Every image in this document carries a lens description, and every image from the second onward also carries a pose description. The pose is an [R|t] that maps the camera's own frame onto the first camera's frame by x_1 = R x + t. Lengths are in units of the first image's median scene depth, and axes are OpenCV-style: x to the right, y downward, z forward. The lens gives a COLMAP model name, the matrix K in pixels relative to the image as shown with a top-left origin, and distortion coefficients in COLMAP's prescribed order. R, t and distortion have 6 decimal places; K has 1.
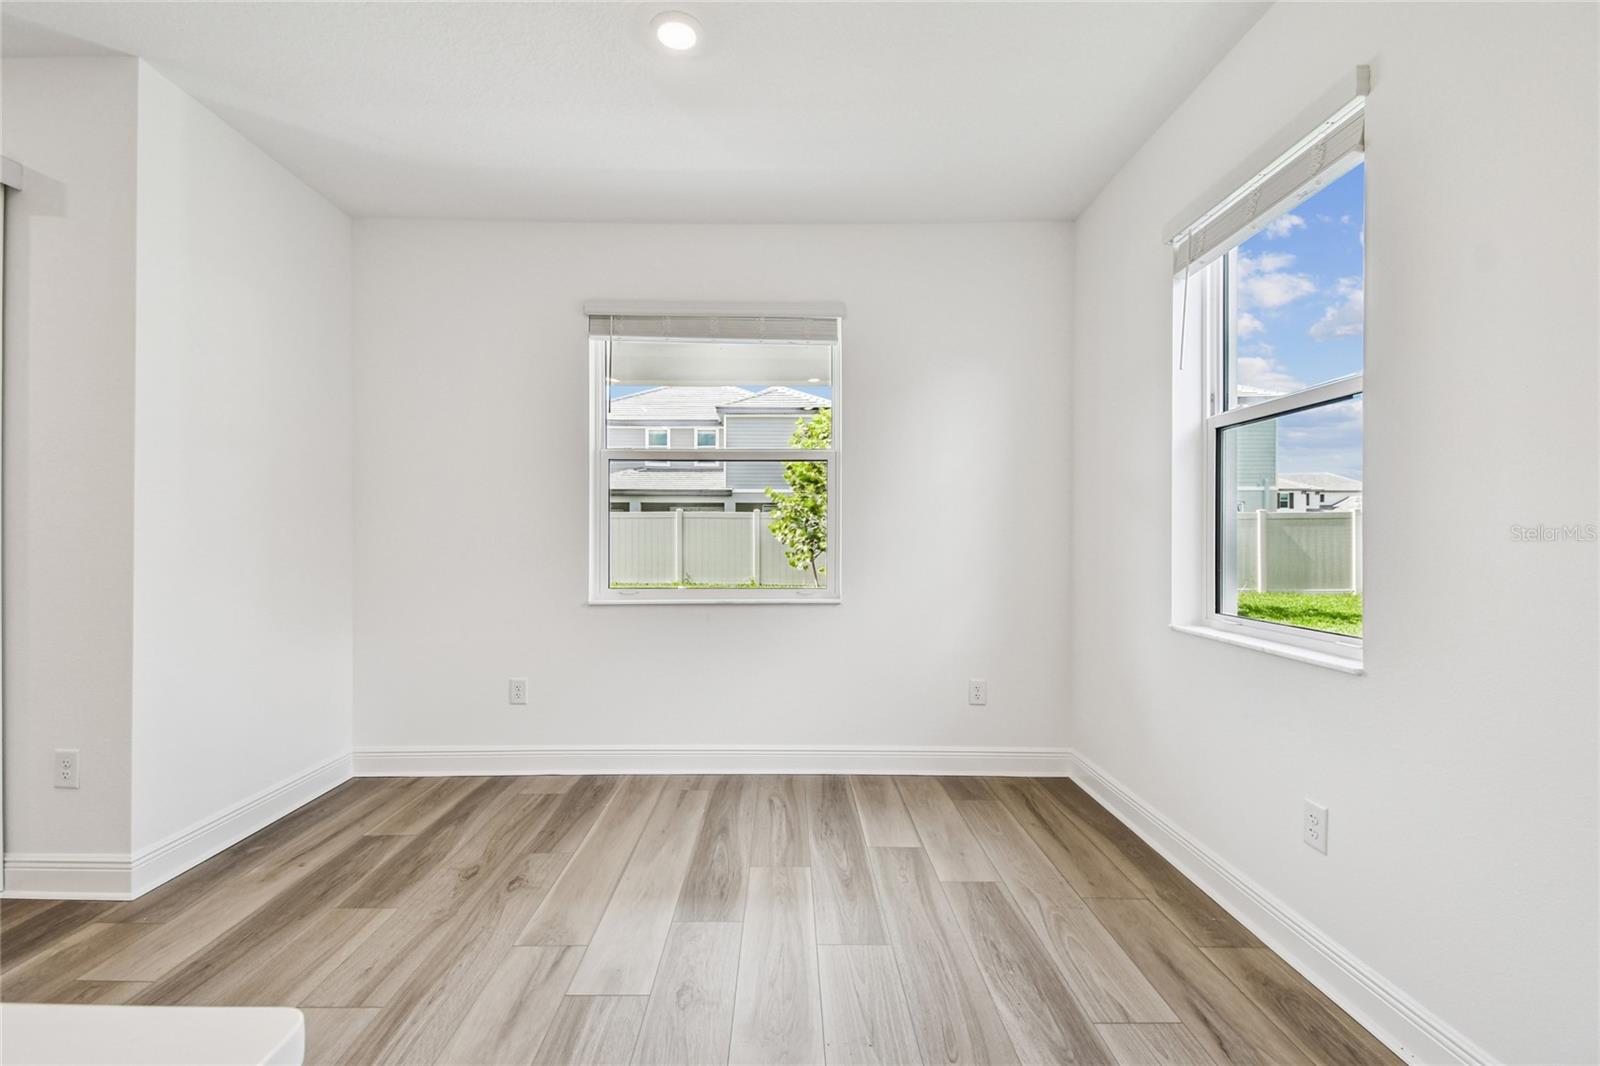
lens RADIAL K [[707.6, 0, 787.8], [0, 707.6, 536.7], [0, 0, 1]] dist [0.033341, -0.017045]
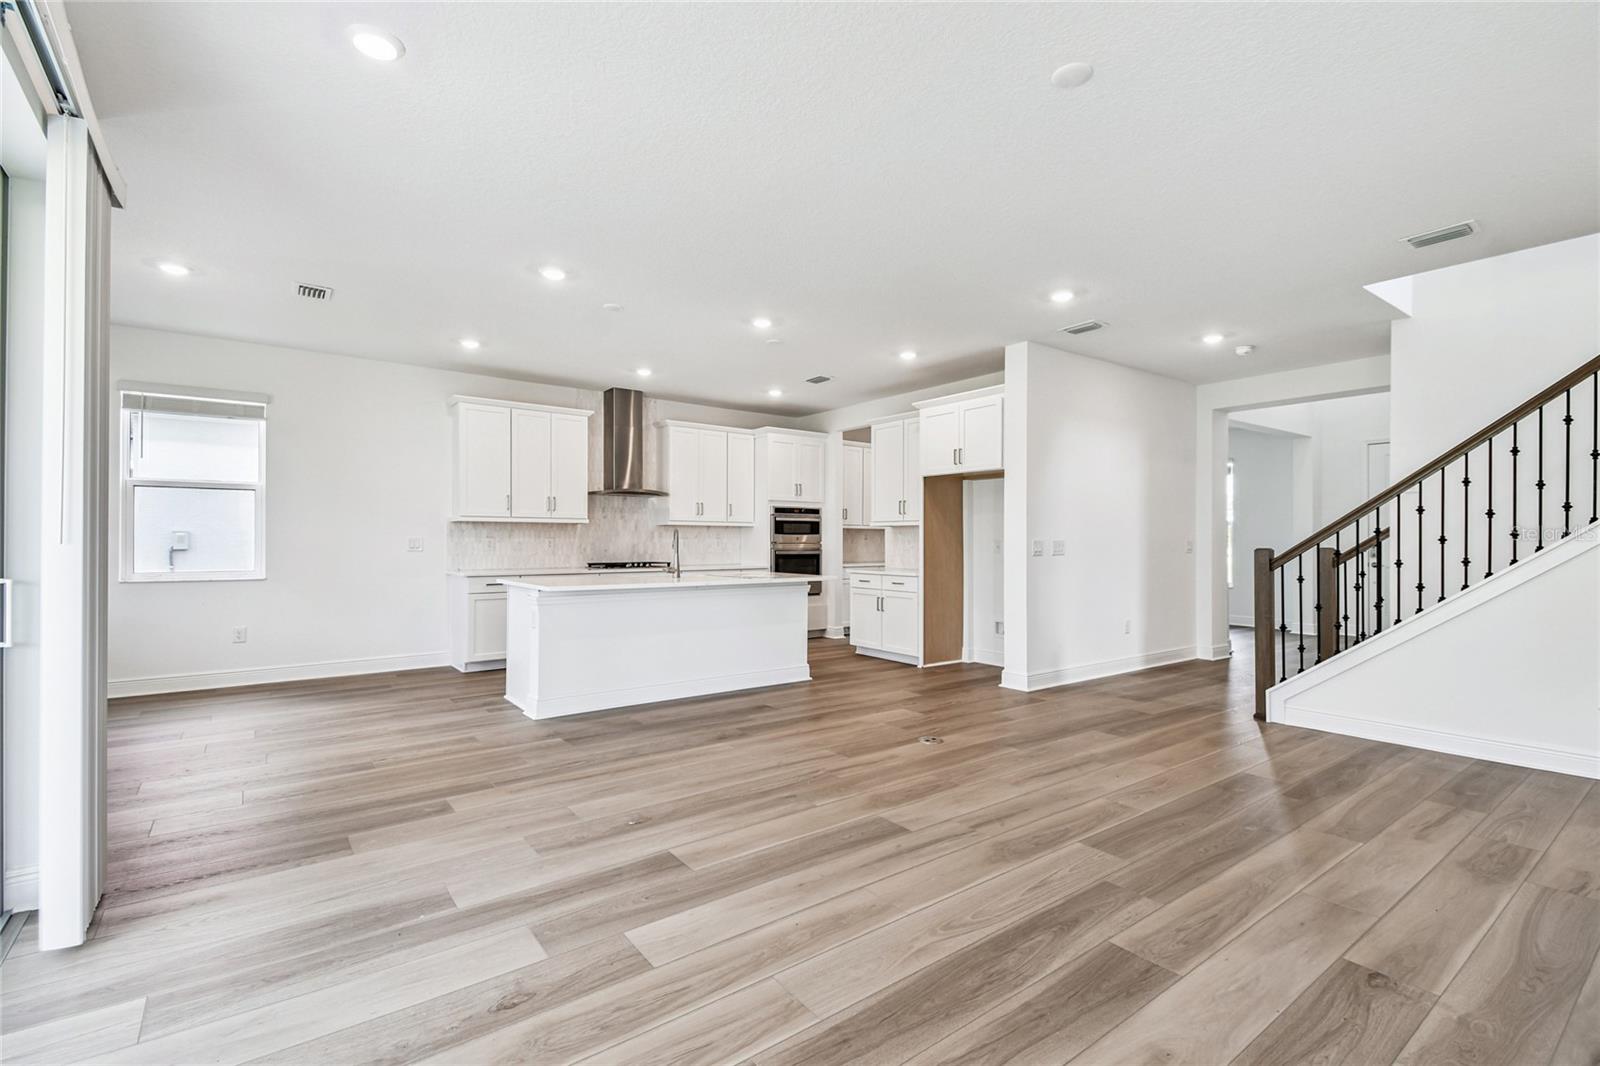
lens RADIAL K [[707.6, 0, 803.1], [0, 707.6, 541.2], [0, 0, 1]] dist [0.033341, -0.017045]
pose [[-0.606858, -0.006555, 0.794783, -2.277283], [-0.006779, 0.999972, 0.003071, -0.005570], [-0.794781, -0.003524, -0.606886, 0.712760]]
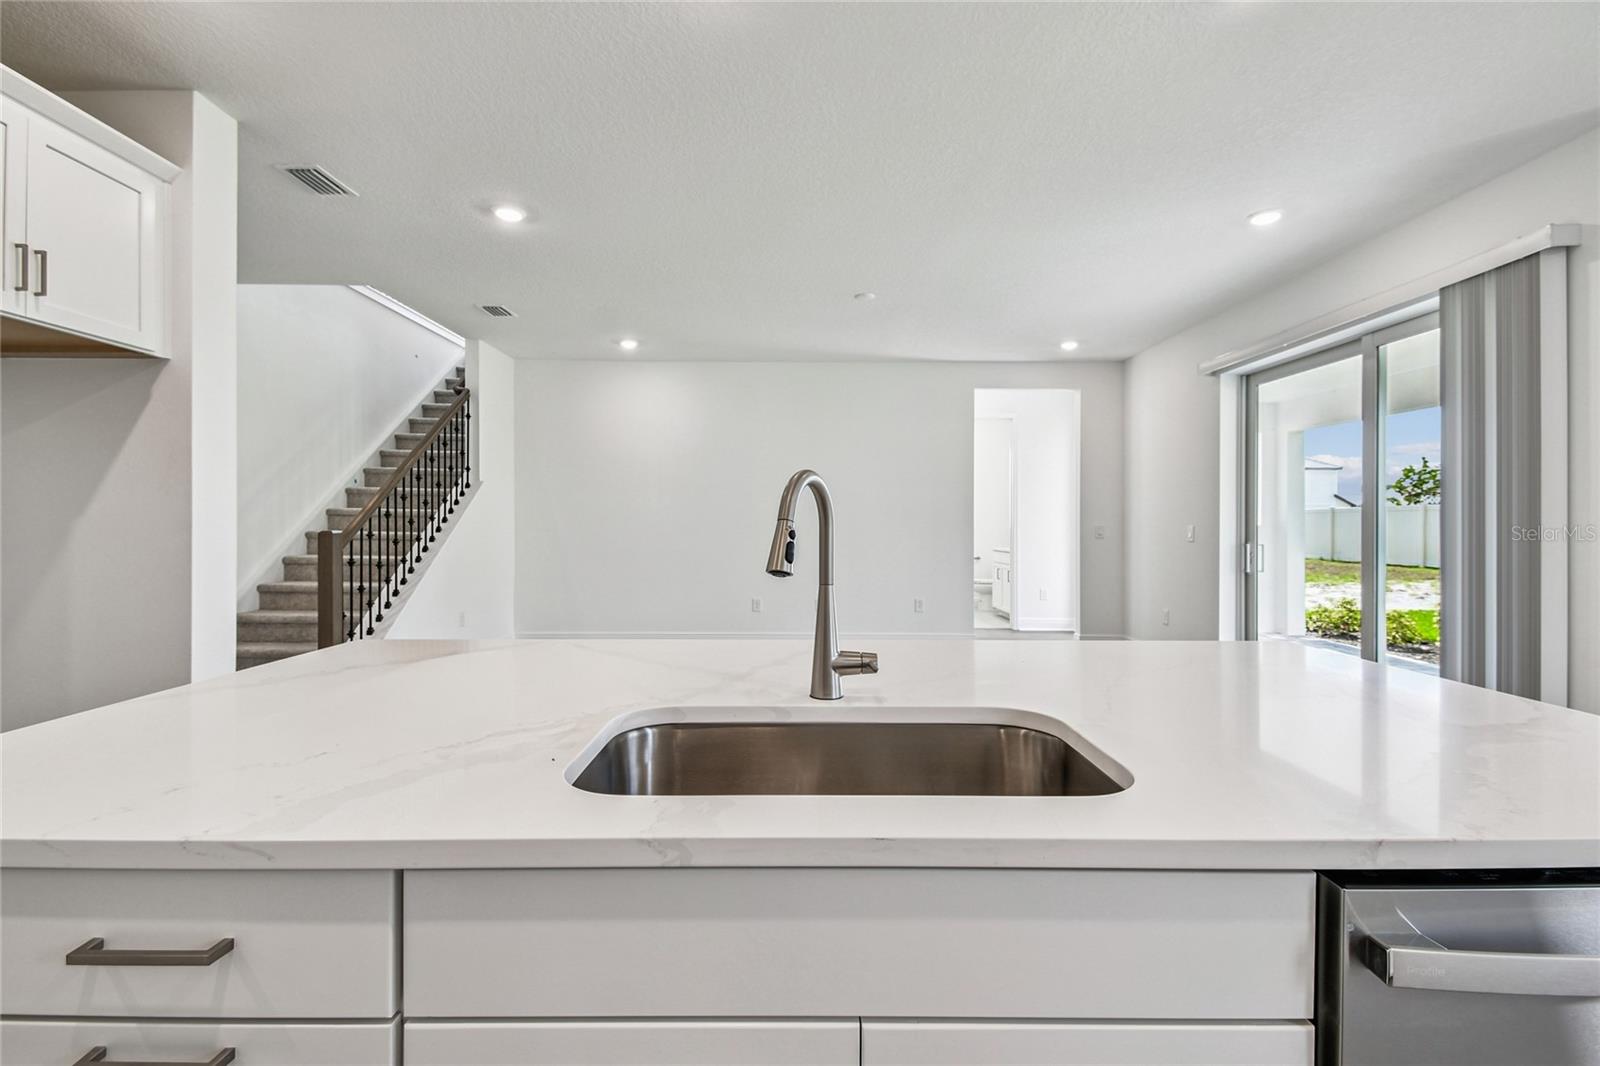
lens RADIAL K [[707.6, 0, 799.9], [0, 707.6, 531.2], [0, 0, 1]] dist [0.033341, -0.017045]
pose [[0.003340, 0.007411, -0.999967, 0.147996], [0.000282, 0.999972, 0.007412, -0.001076], [0.999994, -0.000307, 0.003338, -0.316163]]
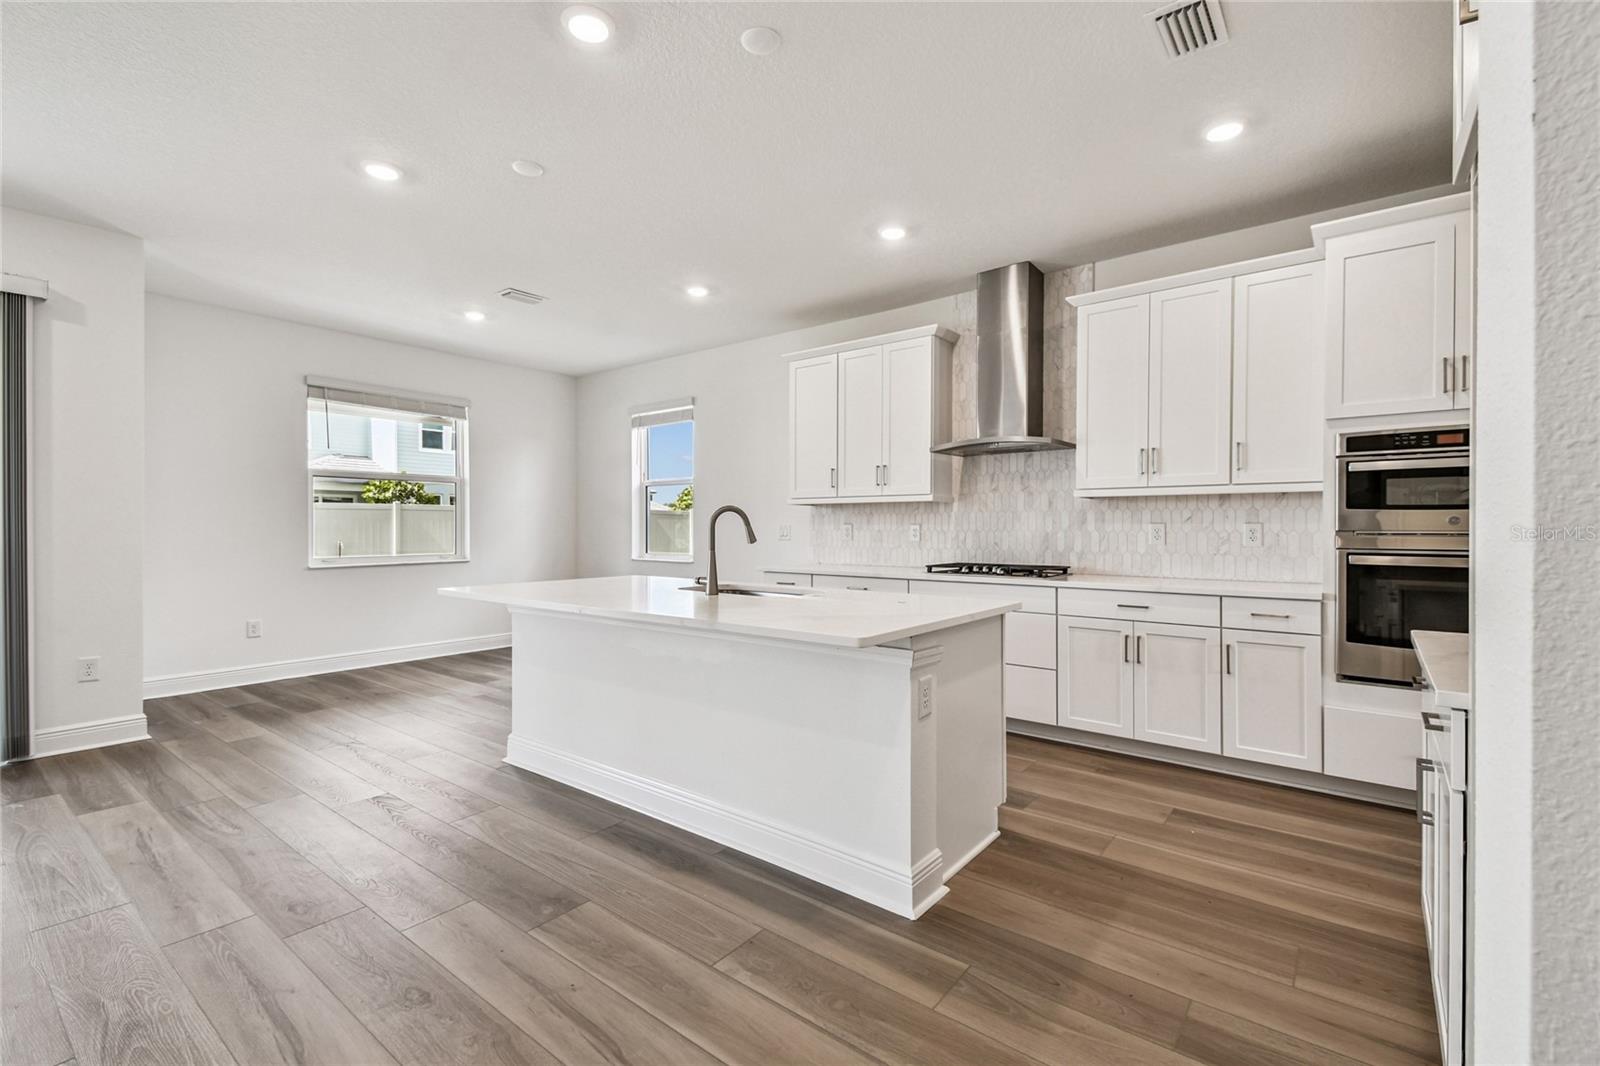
lens RADIAL K [[707.6, 0, 796.5], [0, 707.6, 531.1], [0, 0, 1]] dist [0.033341, -0.017045]
pose [[0.617885, -0.006121, 0.786245, -1.168388], [0.000077, 0.999970, 0.007724, 0.000863], [-0.786269, -0.004711, 0.617867, -1.128428]]
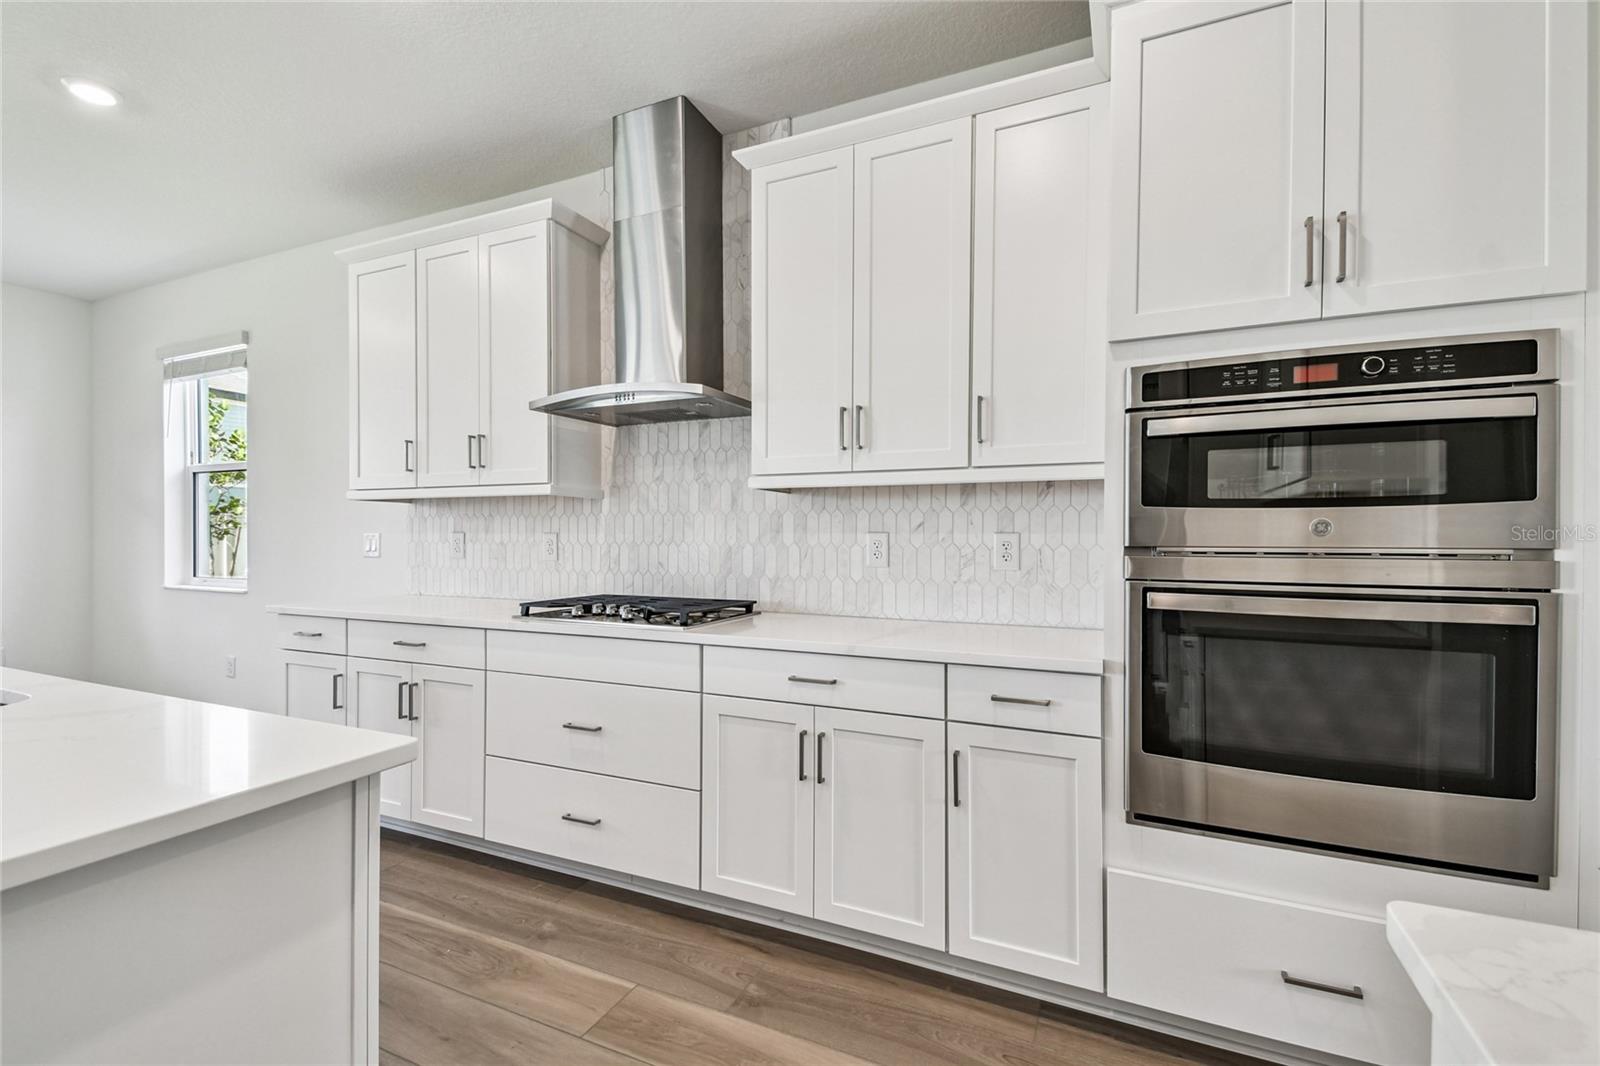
lens RADIAL K [[707.6, 0, 807.7], [0, 707.6, 540.8], [0, 0, 1]] dist [0.033341, -0.017045]
pose [[0.415834, -0.008974, 0.909396, -0.380882], [-0.001765, 0.999941, 0.010675, -0.002851], [-0.909439, -0.006044, 0.415794, -1.103545]]
